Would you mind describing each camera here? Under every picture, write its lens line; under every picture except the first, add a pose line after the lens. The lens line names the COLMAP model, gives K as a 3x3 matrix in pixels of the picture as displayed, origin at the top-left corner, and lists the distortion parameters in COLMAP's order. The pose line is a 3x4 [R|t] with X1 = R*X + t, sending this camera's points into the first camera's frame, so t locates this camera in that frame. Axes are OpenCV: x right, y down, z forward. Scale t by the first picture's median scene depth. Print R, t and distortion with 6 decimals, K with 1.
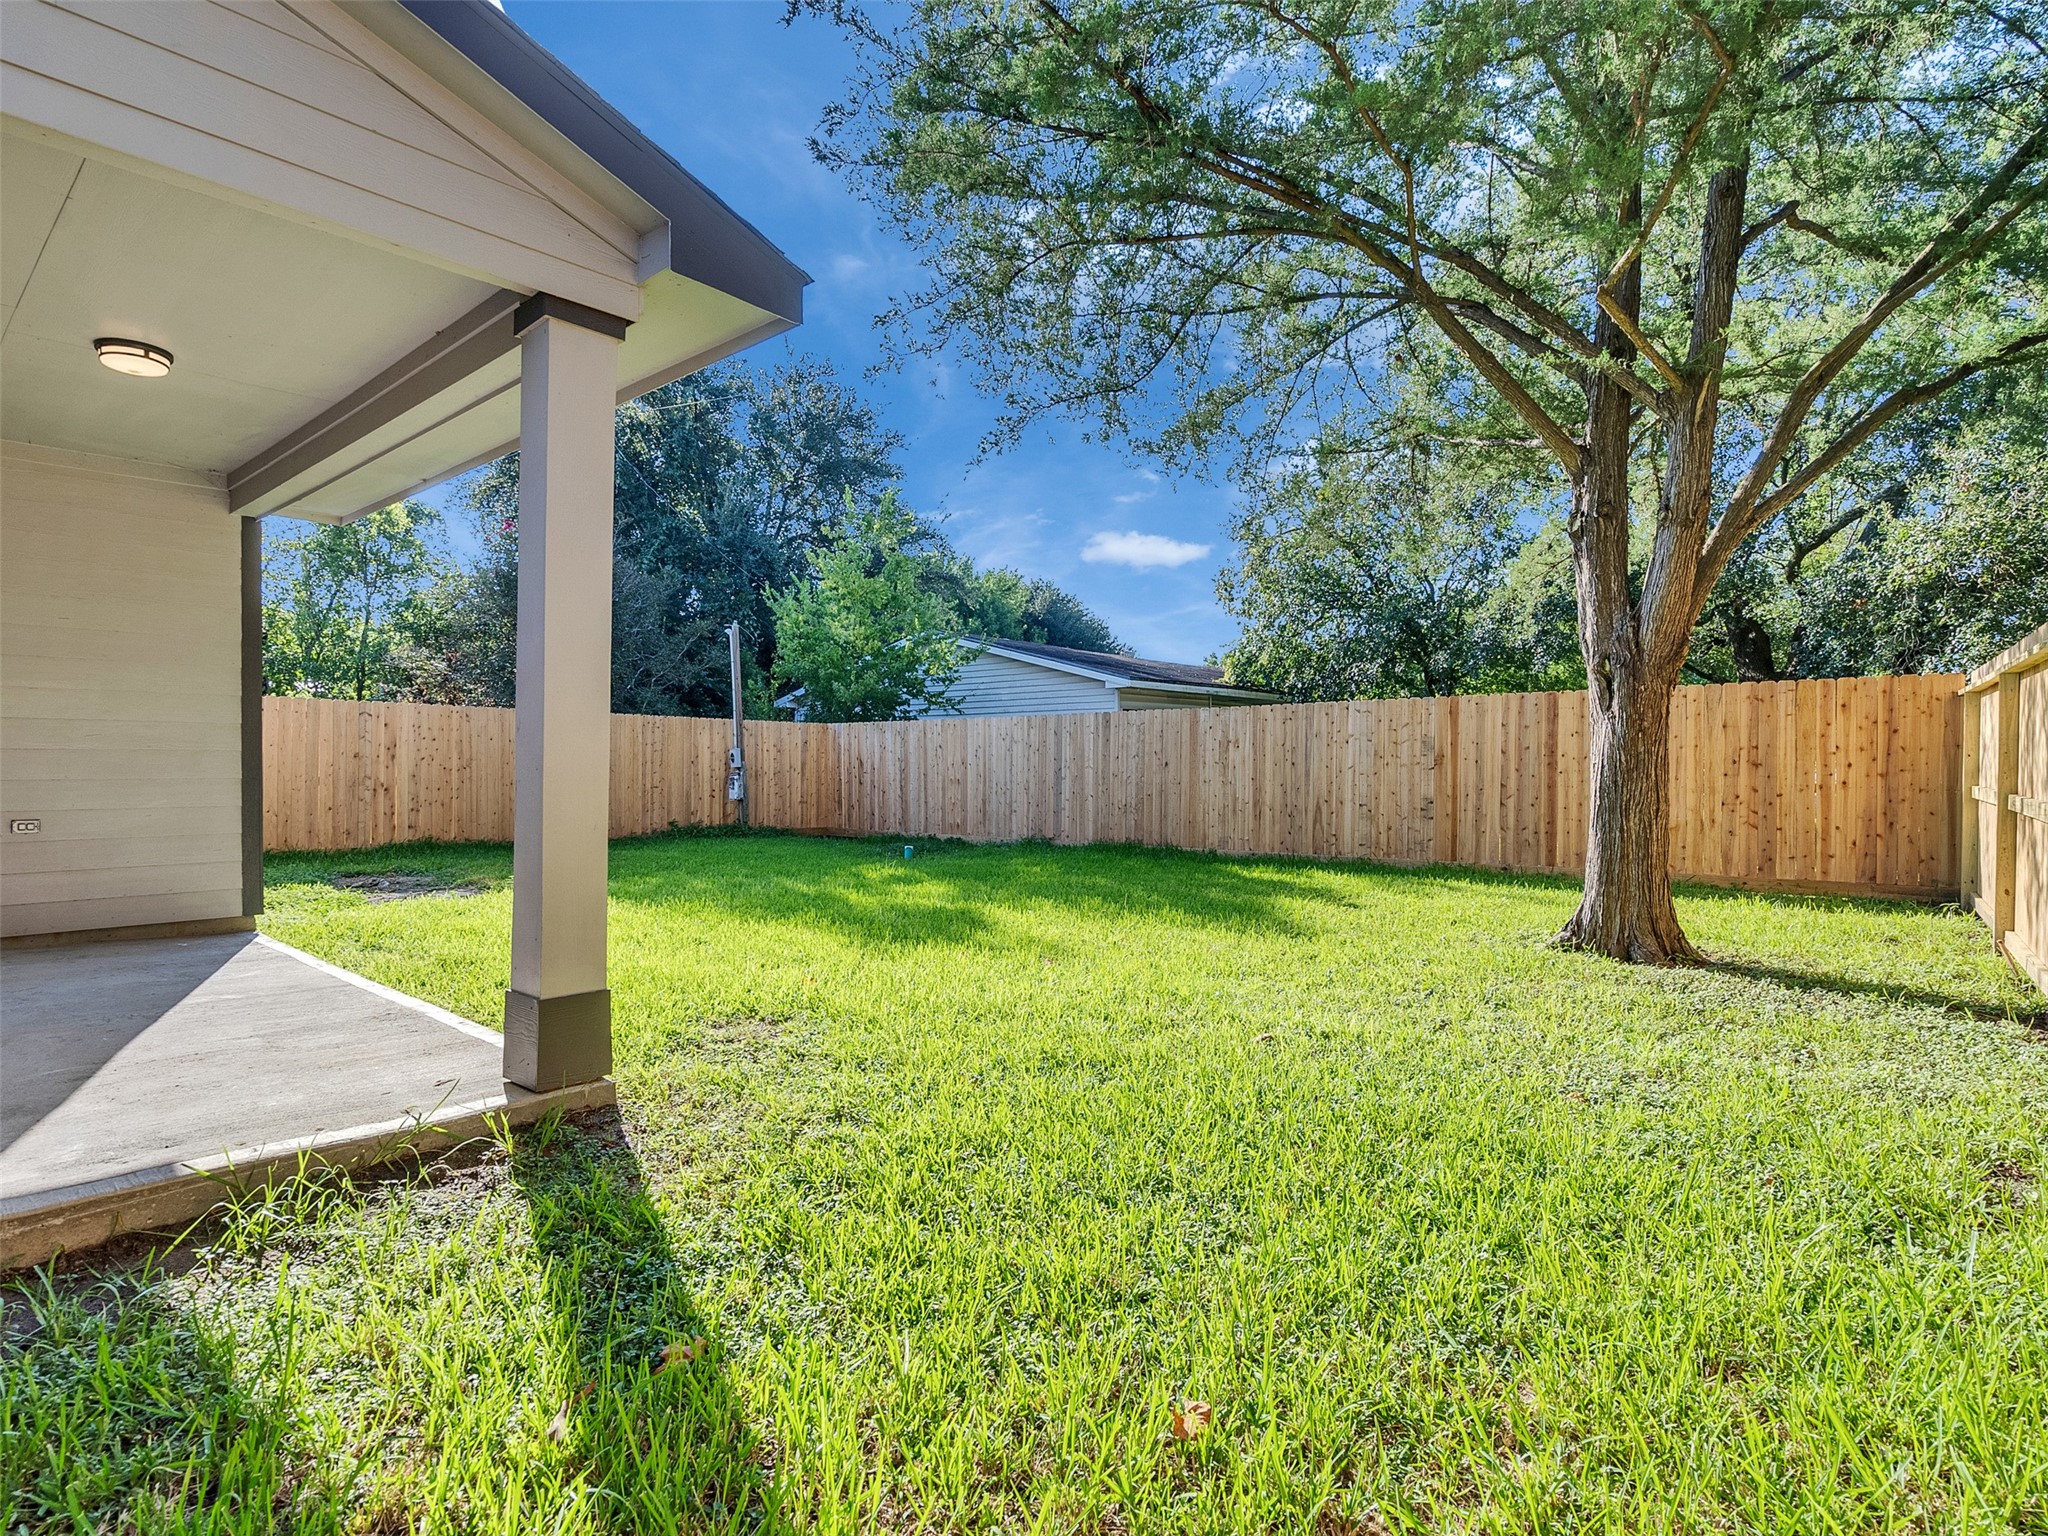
lens RADIAL K [[1044.5, 0, 1006.5], [0, 1044.5, 766.5], [0, 0, 1]] dist [-0.007857, 0.004496]
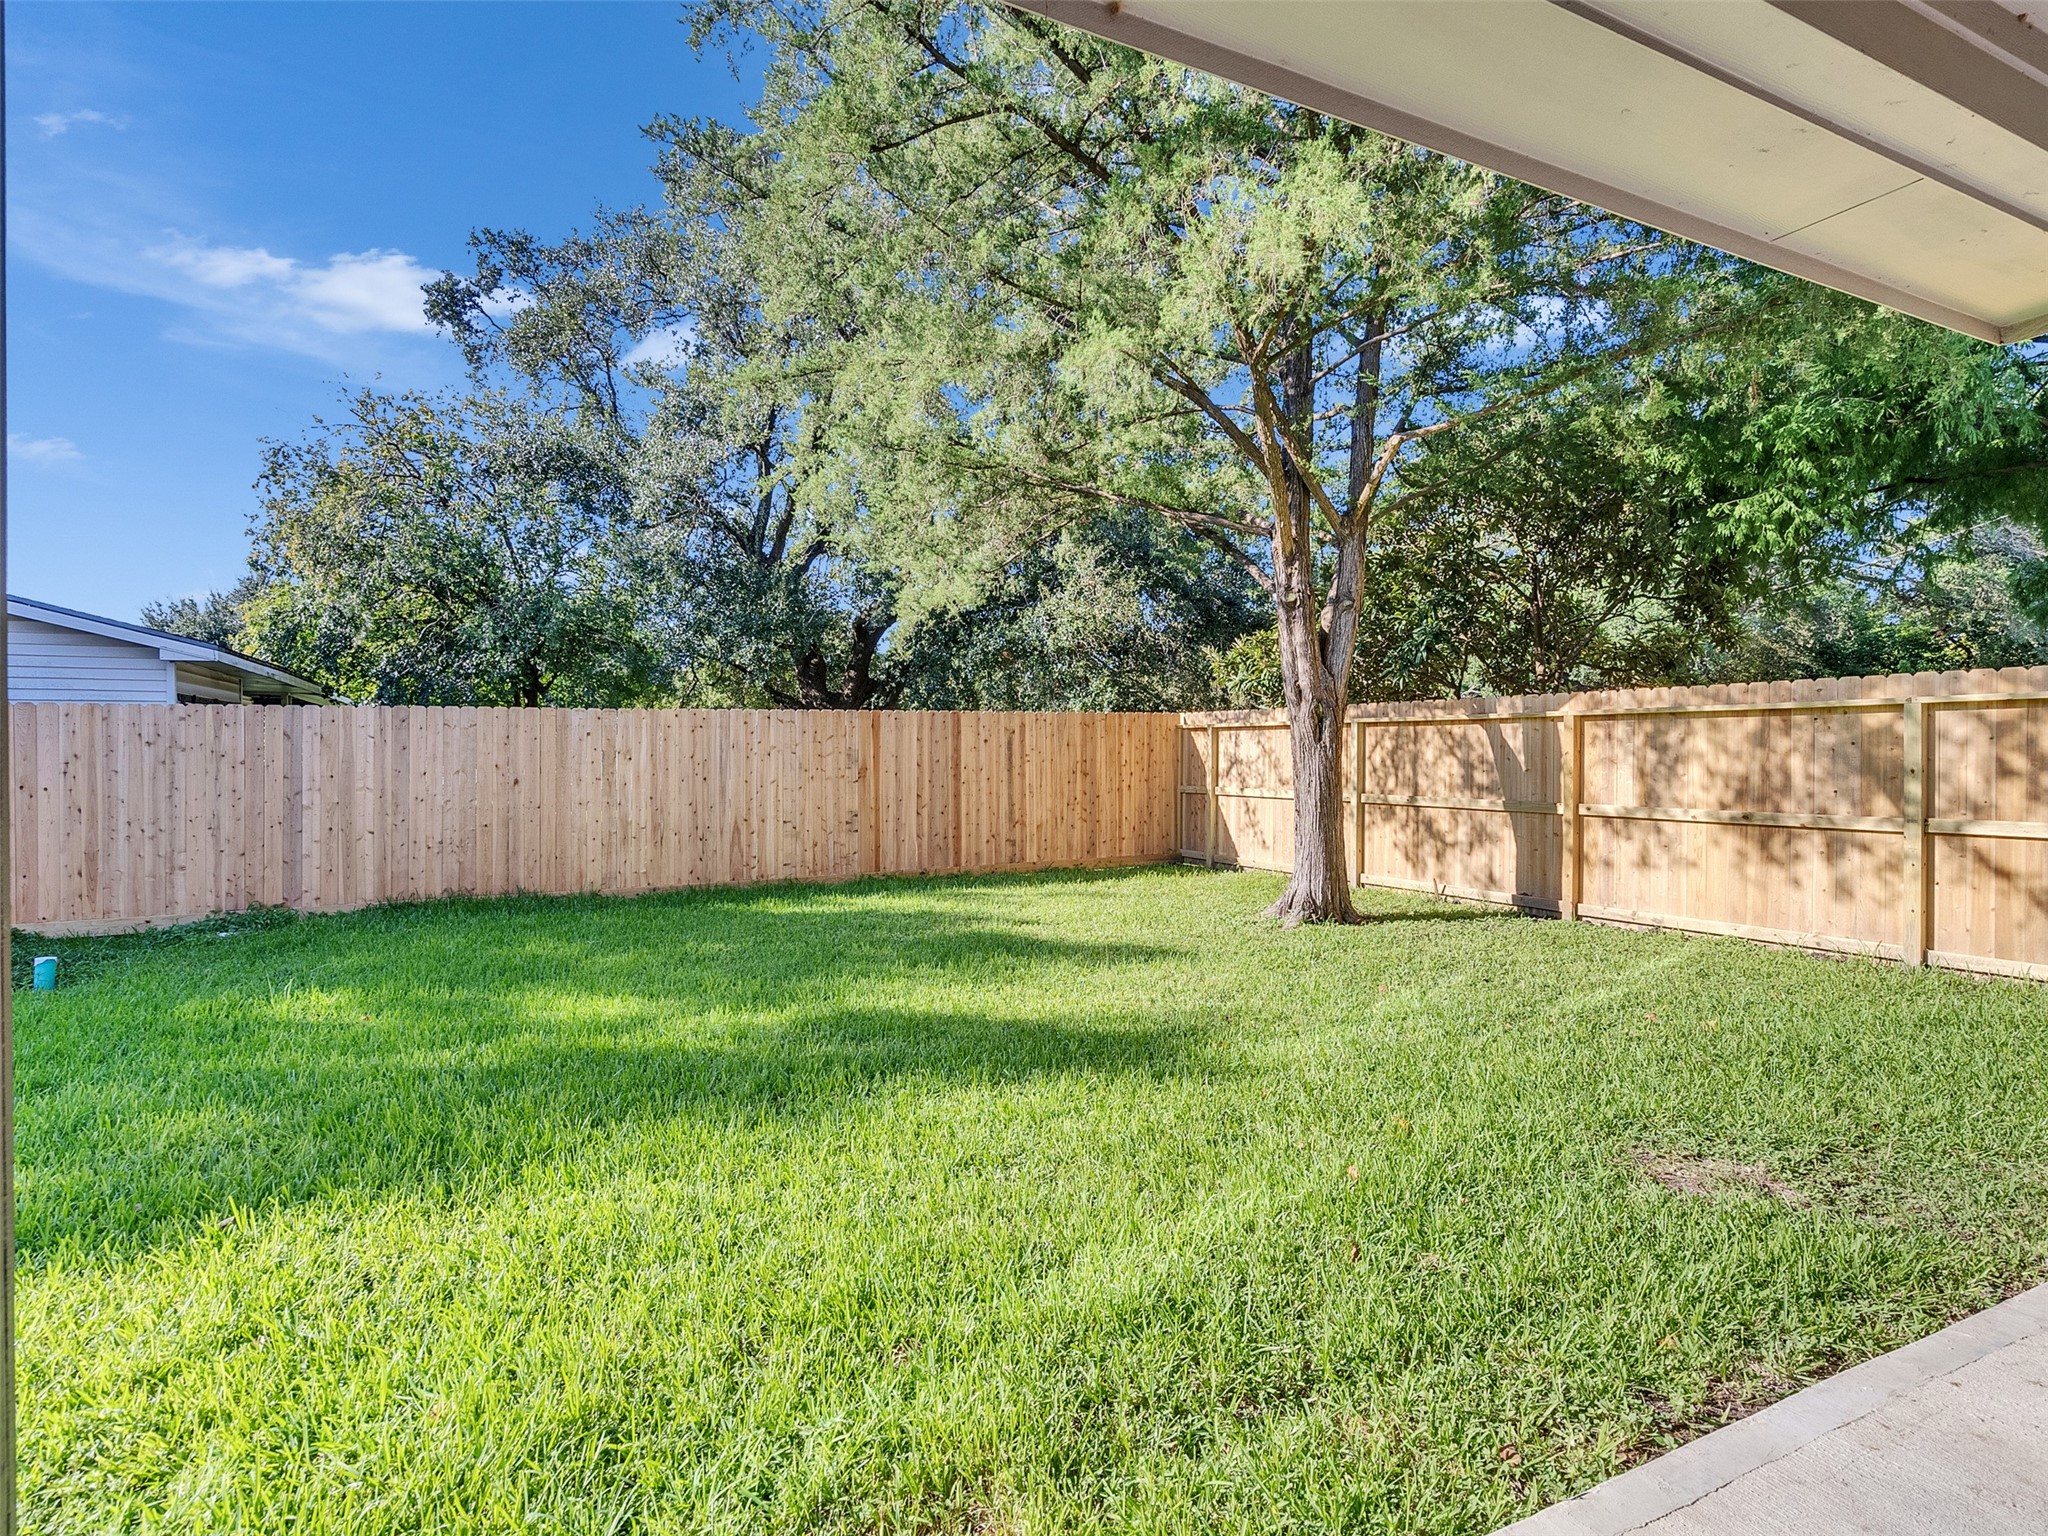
lens RADIAL K [[1044.5, 0, 1006.5], [0, 1044.5, 766.5], [0, 0, 1]] dist [-0.007857, 0.004496]
pose [[0.400871, -0.011290, 0.916065, -0.462751], [0.007427, 0.999931, 0.009074, -0.020770], [-0.916105, 0.003166, 0.400927, 0.475904]]
